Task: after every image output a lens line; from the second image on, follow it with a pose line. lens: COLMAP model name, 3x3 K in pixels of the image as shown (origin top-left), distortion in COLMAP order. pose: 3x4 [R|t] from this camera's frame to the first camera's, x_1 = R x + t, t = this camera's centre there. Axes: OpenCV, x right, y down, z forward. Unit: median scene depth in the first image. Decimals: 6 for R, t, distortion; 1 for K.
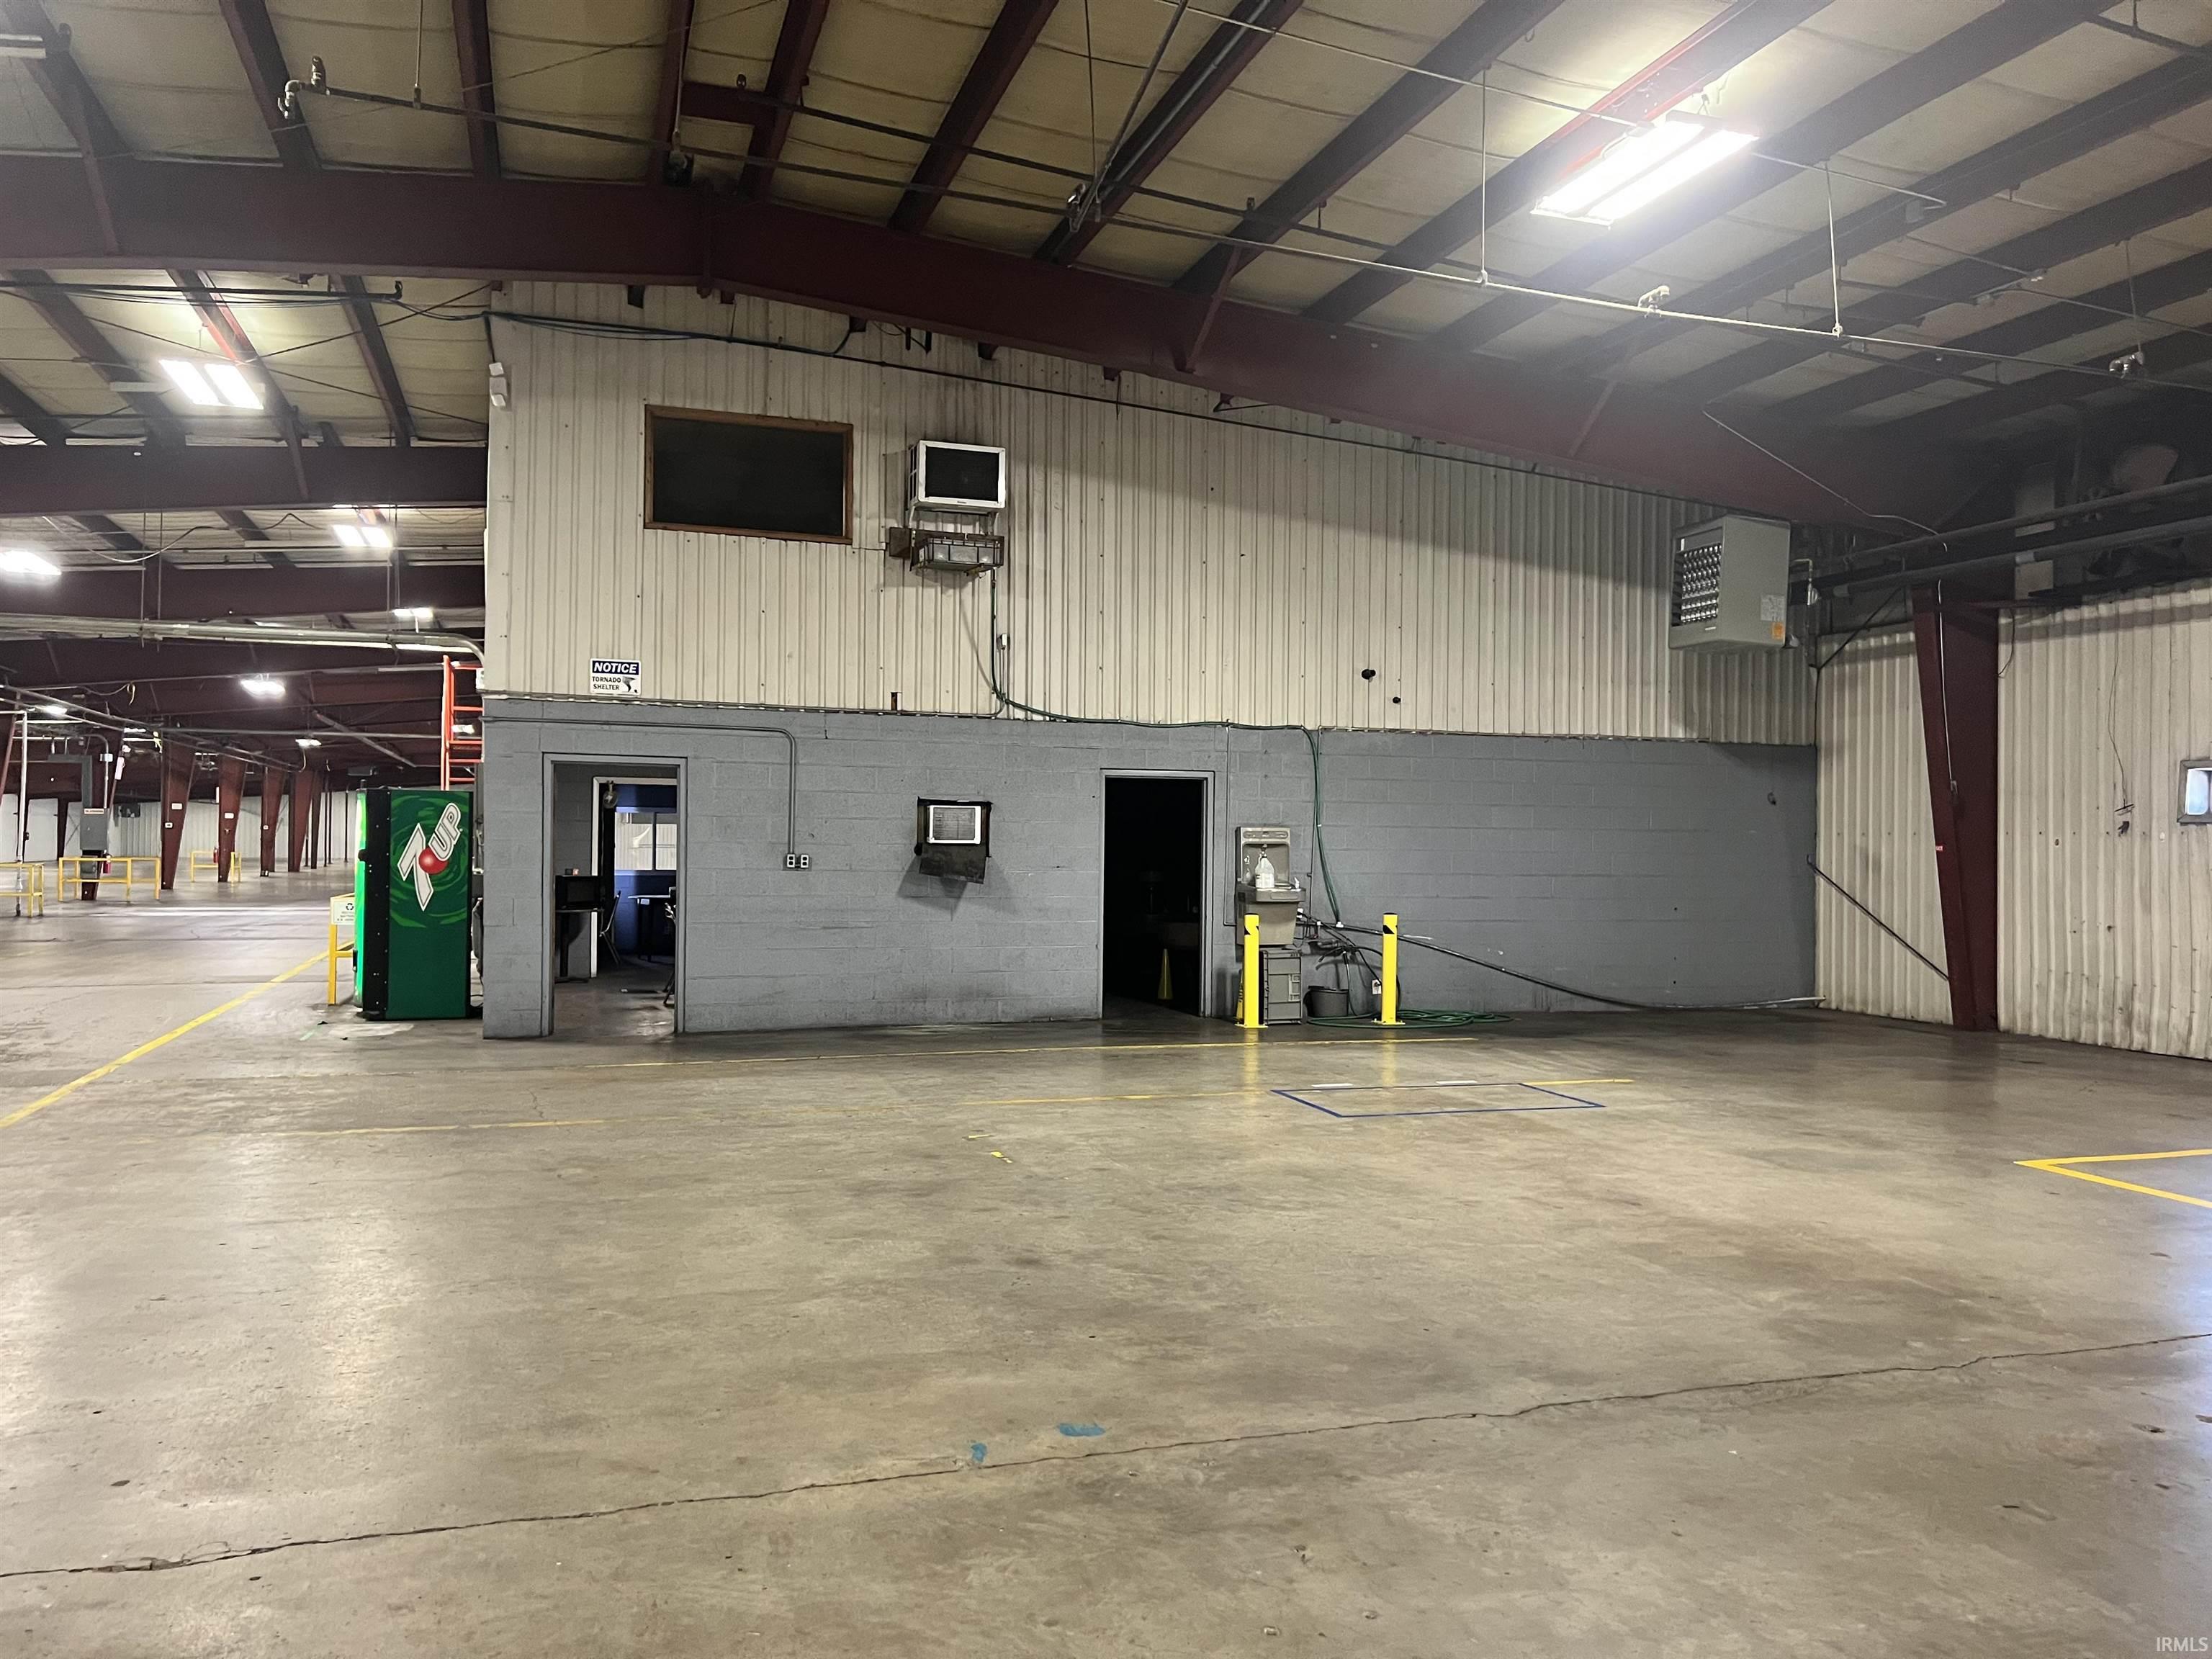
lens RADIAL K [[1673.8, 0, 1106.0], [0, 1673.8, 829.5], [0, 0, 1]] dist [0.028062, -0.001571]
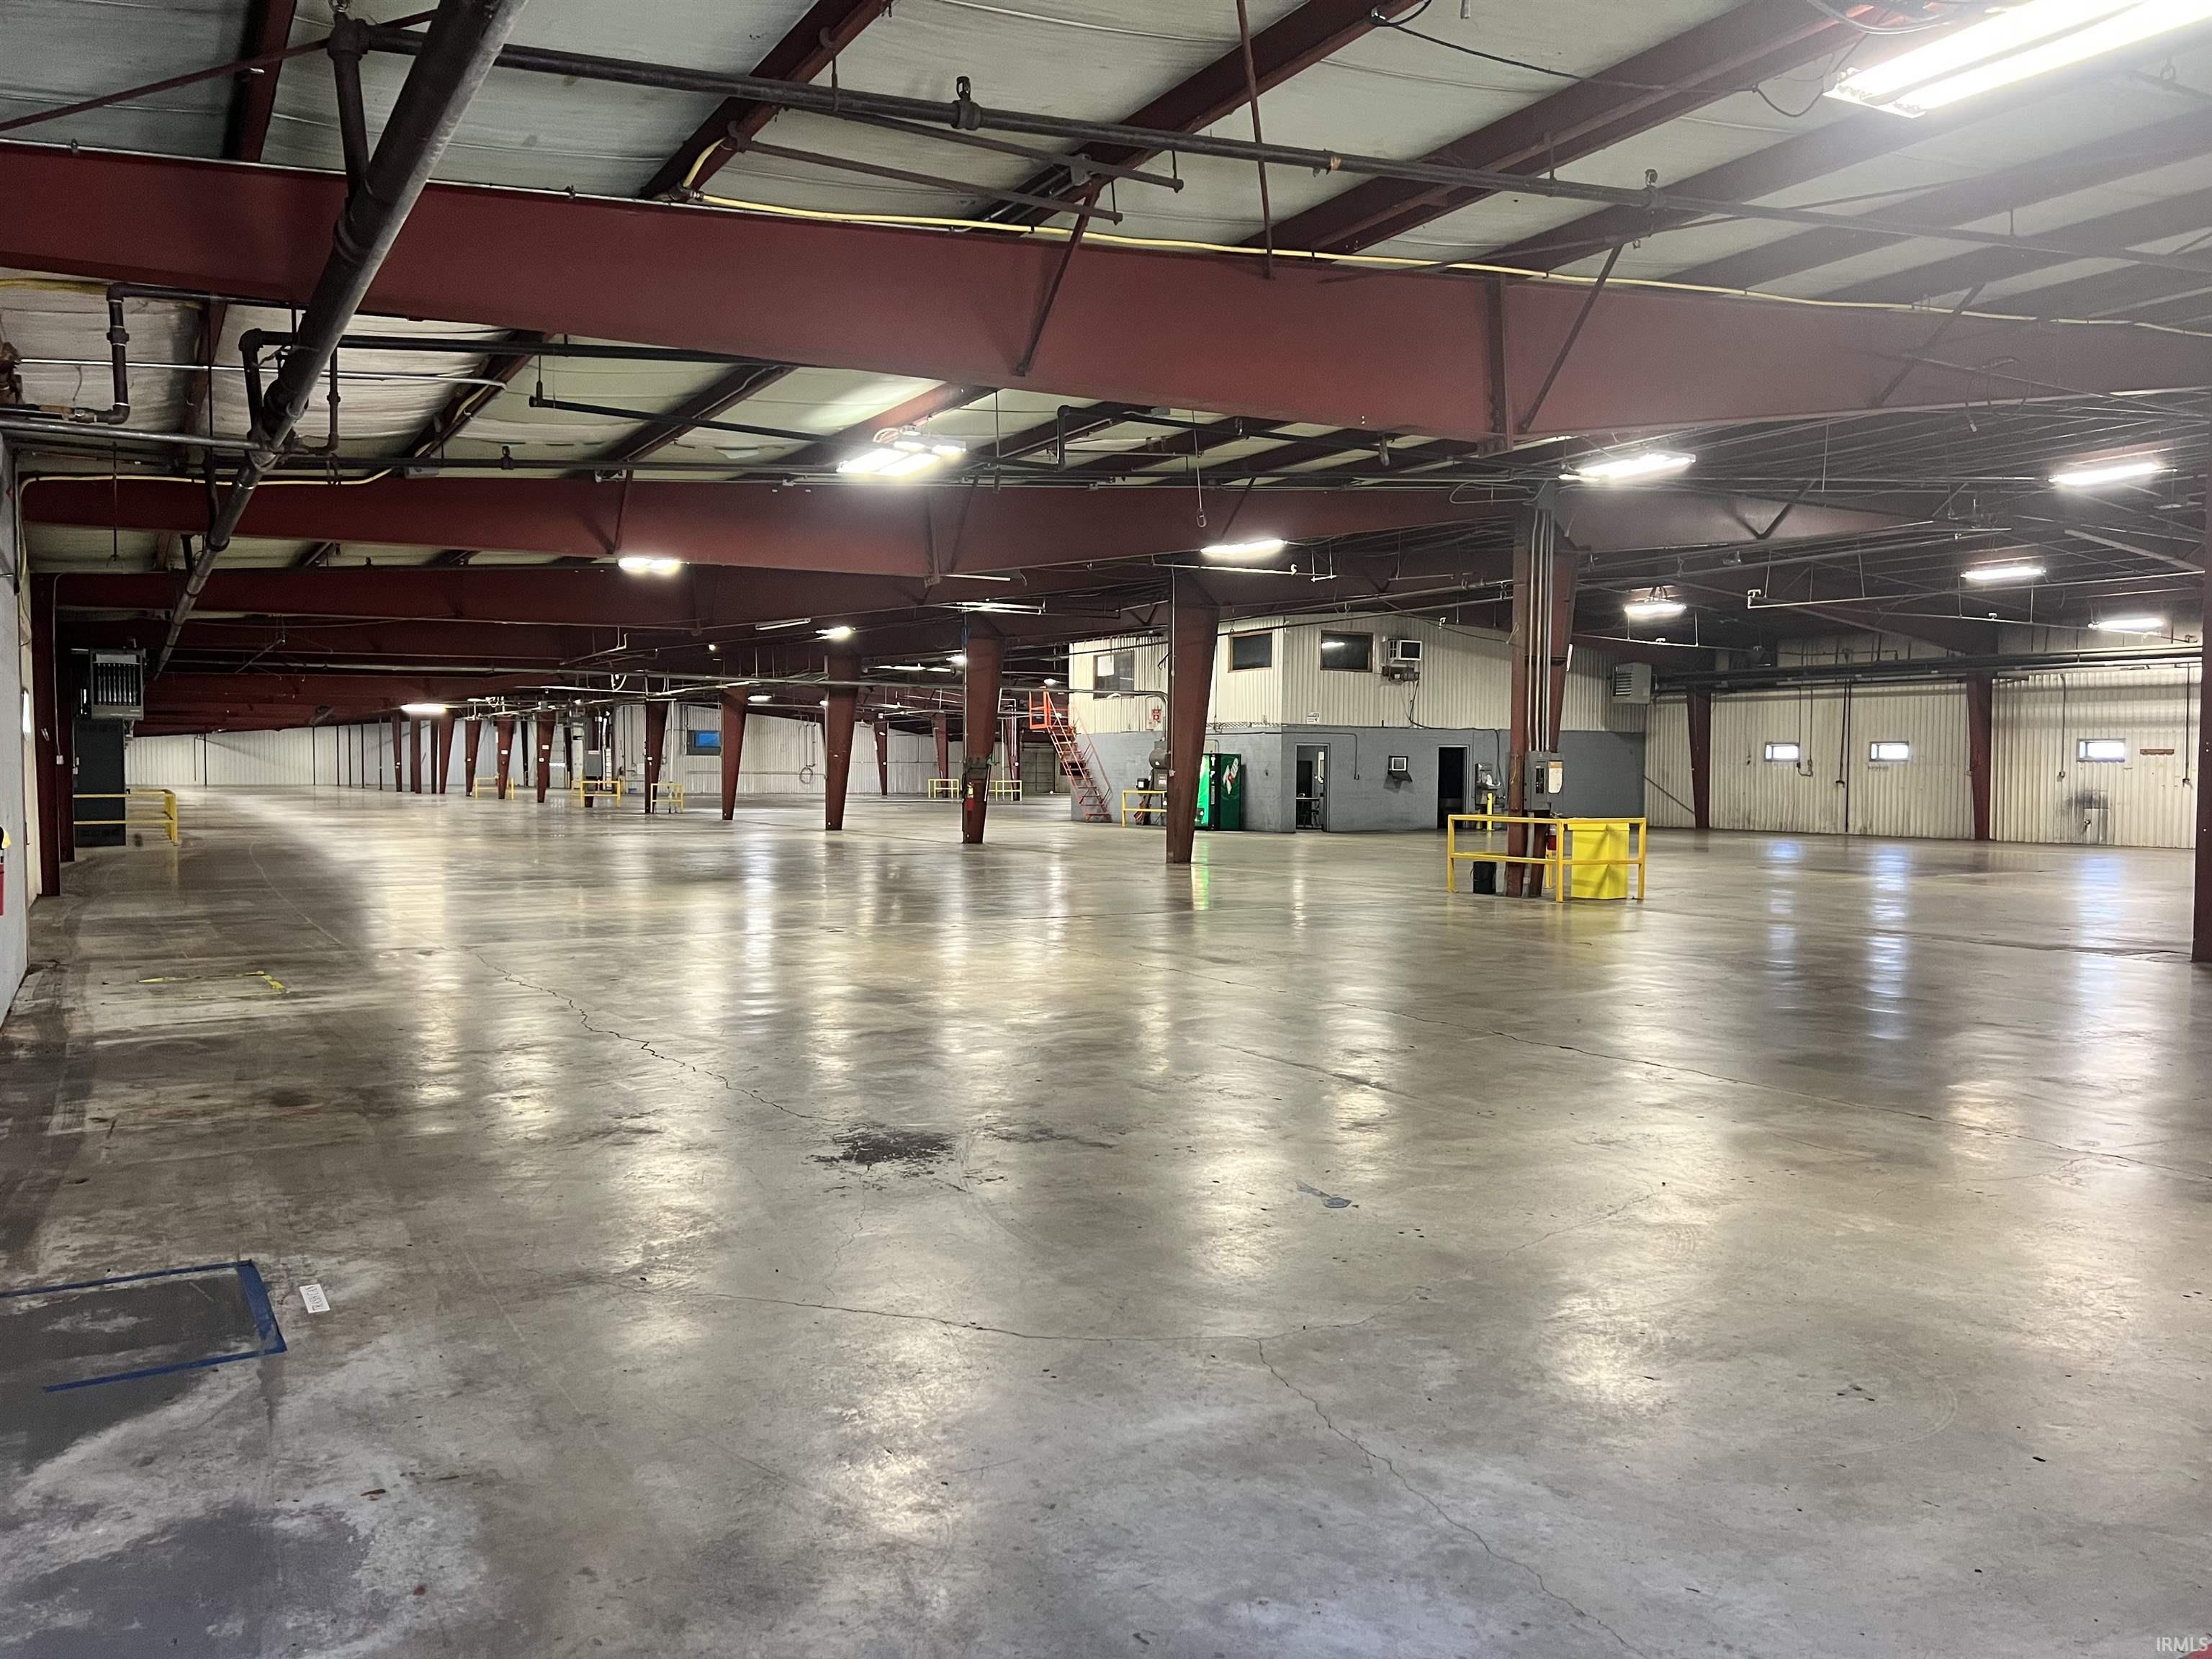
lens RADIAL K [[1708.2, 0, 1102.9], [0, 1708.2, 947.0], [0, 0, 1]] dist [0.045515, 0.000070]
pose [[0.978383, -0.026658, 0.205077, -1.237813], [0.003088, 0.993429, 0.114405, -0.030337], [-0.206779, -0.111299, 0.972036, -1.908876]]
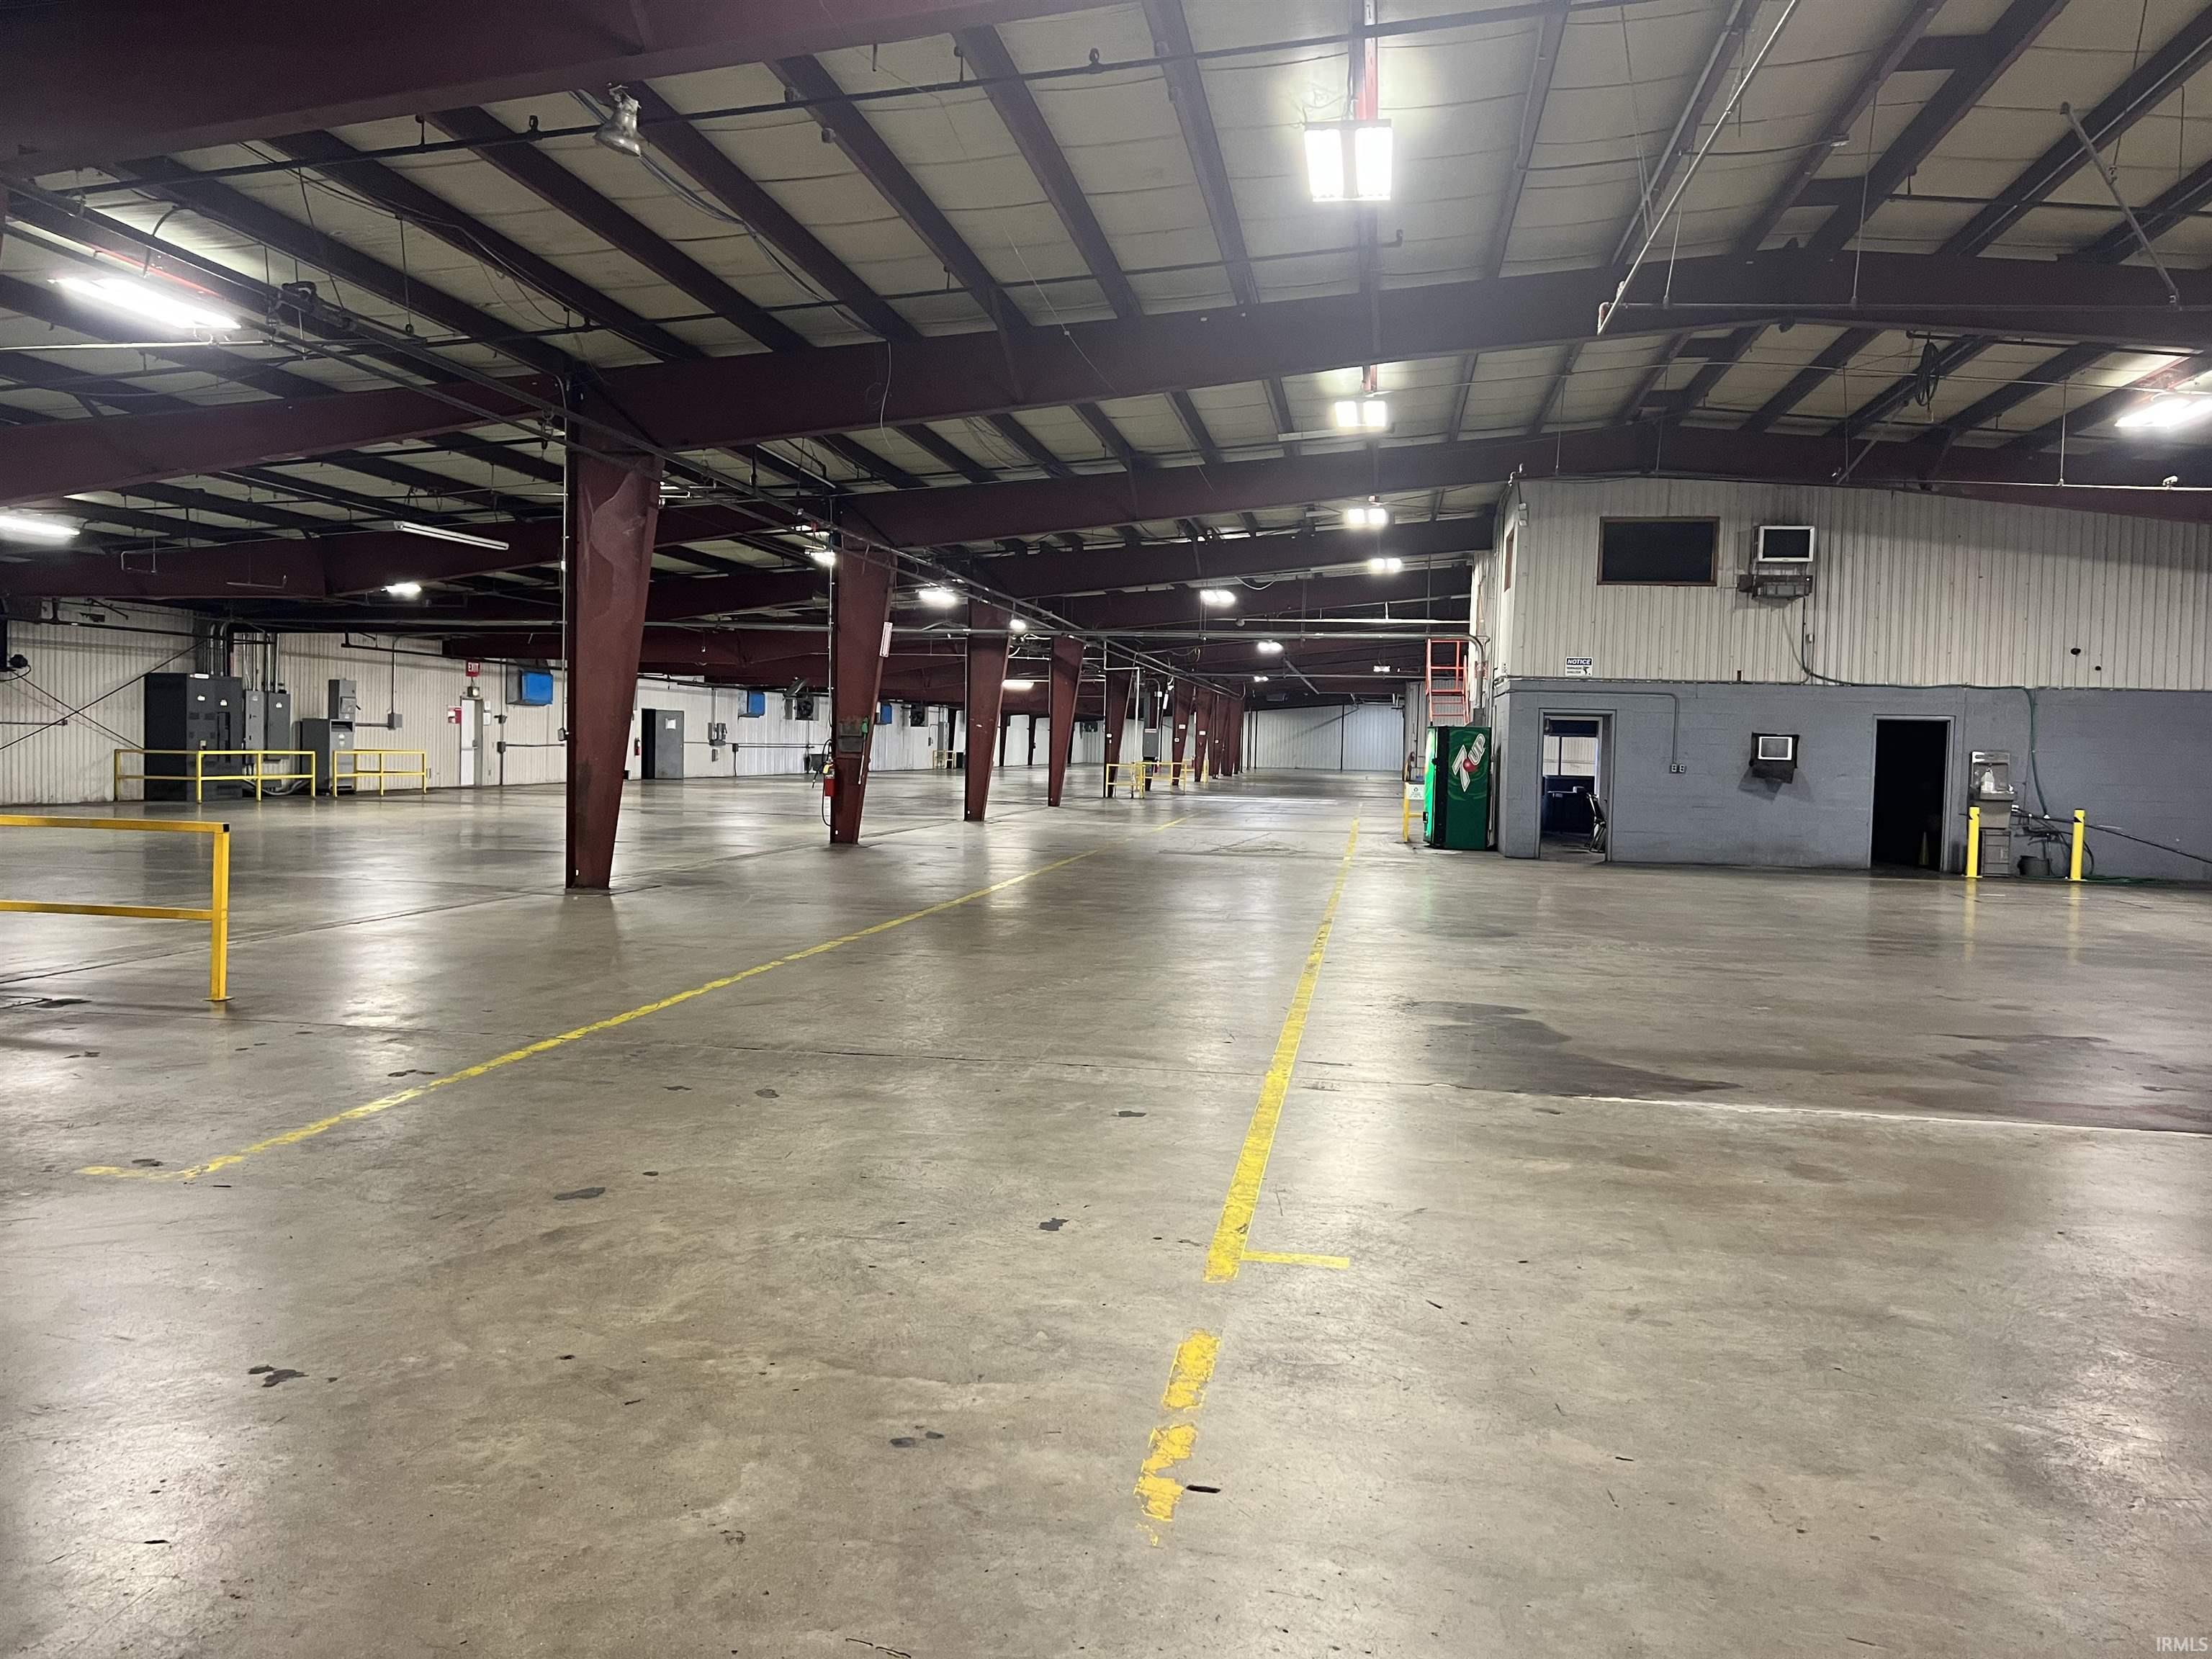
lens RADIAL K [[1673.8, 0, 1106.0], [0, 1673.8, 829.5], [0, 0, 1]] dist [0.028062, -0.001571]
pose [[0.888854, 0.034267, -0.456907, 0.086721], [-0.011504, 0.998554, 0.052510, -0.002563], [0.458046, -0.041418, 0.887963, -0.810156]]
